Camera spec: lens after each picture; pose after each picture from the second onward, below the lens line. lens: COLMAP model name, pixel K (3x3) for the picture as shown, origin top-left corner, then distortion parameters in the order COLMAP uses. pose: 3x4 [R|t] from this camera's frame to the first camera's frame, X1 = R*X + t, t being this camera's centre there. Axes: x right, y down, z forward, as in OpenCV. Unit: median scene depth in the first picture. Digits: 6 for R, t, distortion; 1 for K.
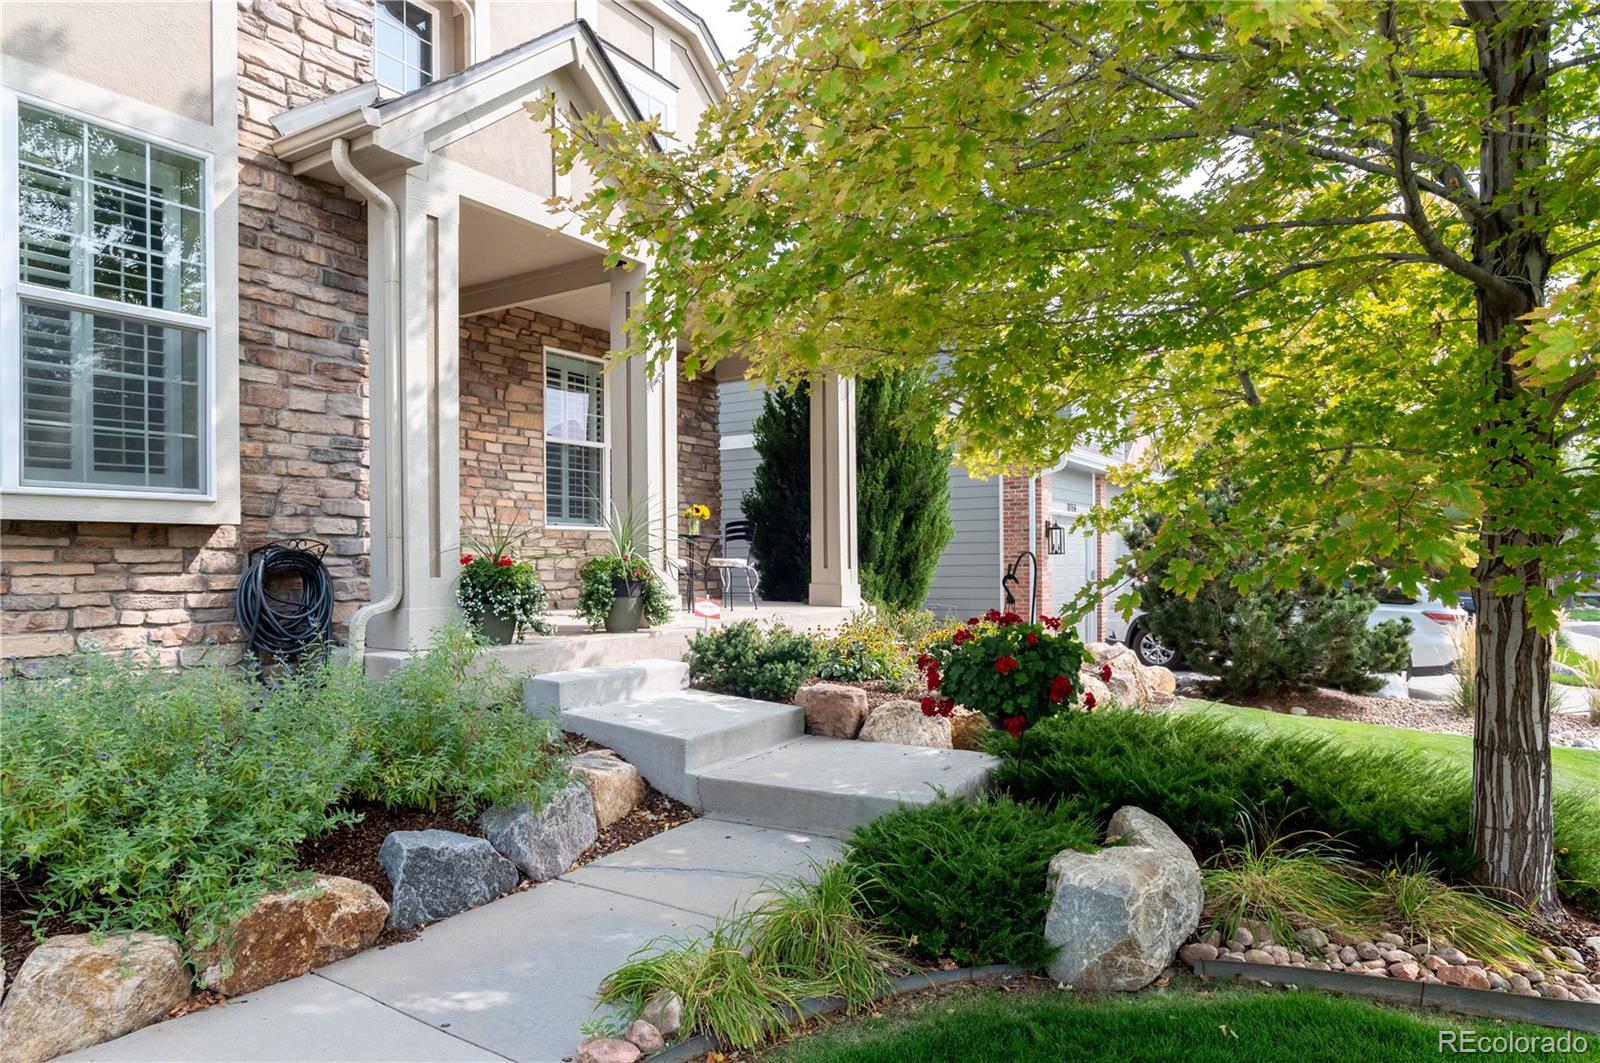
lens RADIAL K [[1045.7, 0, 796.3], [0, 1045.7, 565.6], [0, 0, 1]] dist [-0.000608, -0.000251]
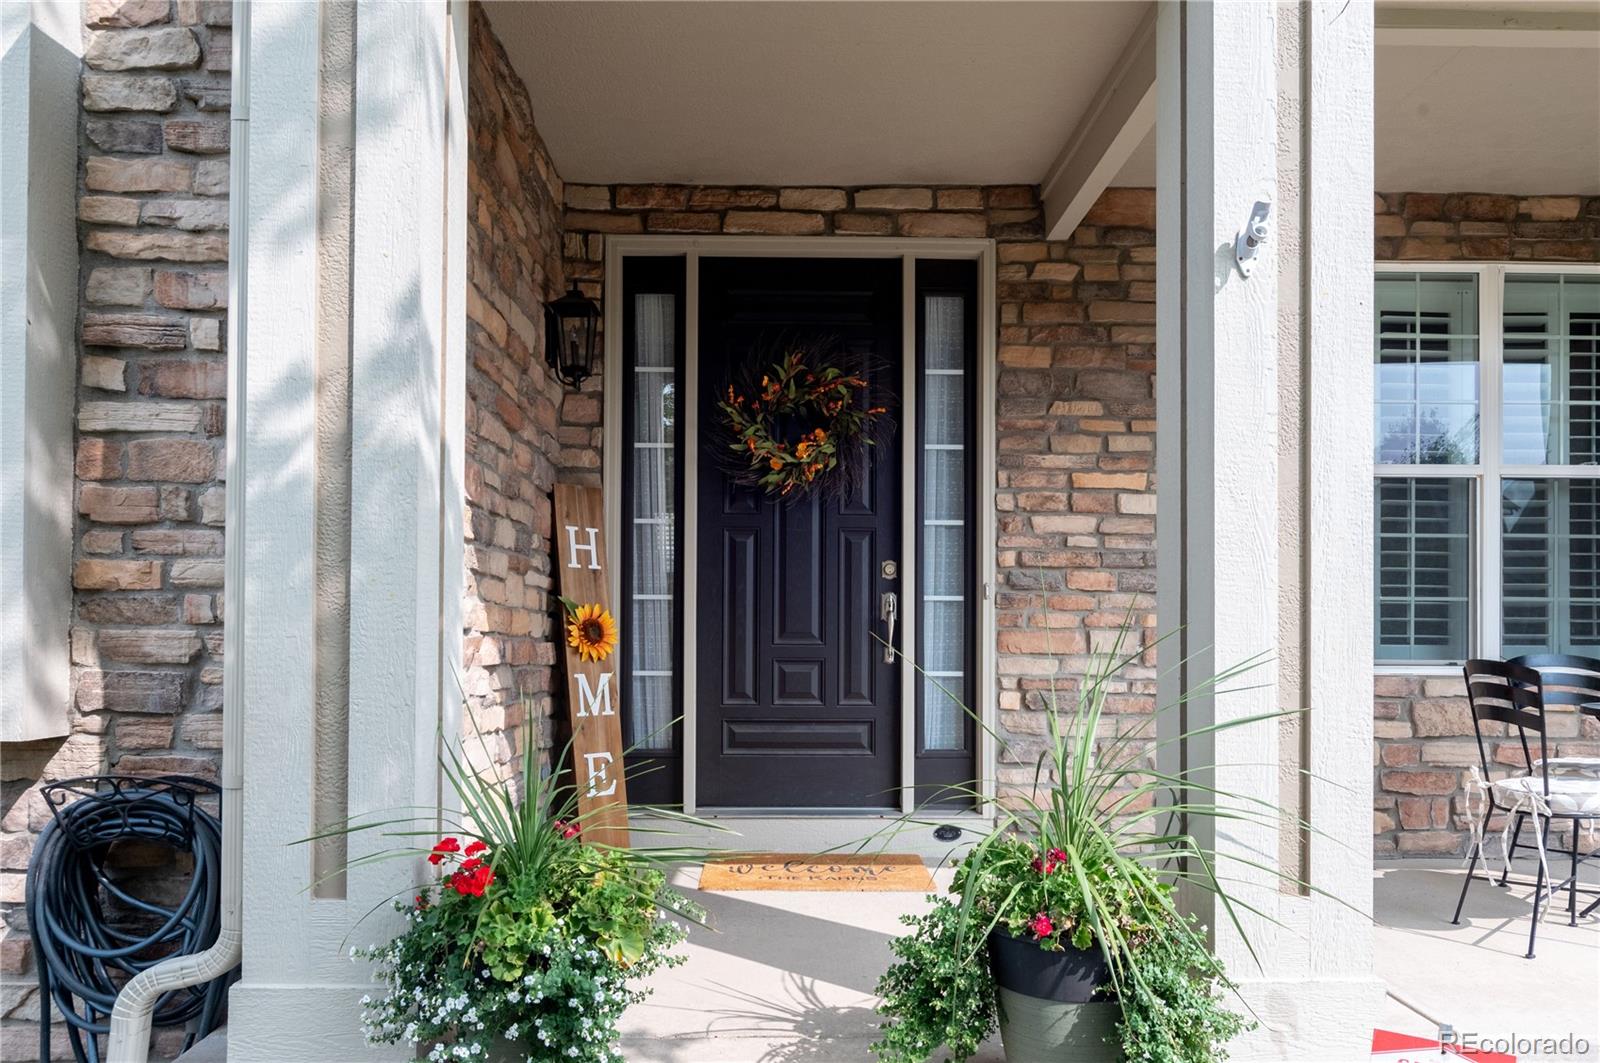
lens RADIAL K [[1148.1, 0, 804.6], [0, 1148.1, 627.1], [0, 0, 1]] dist [-0.002111, -0.000345]
pose [[0.556392, 0.002468, -0.830916, 0.082450], [-0.009882, 0.999945, -0.003646, -0.086190], [0.830861, 0.010240, 0.556386, 0.937220]]
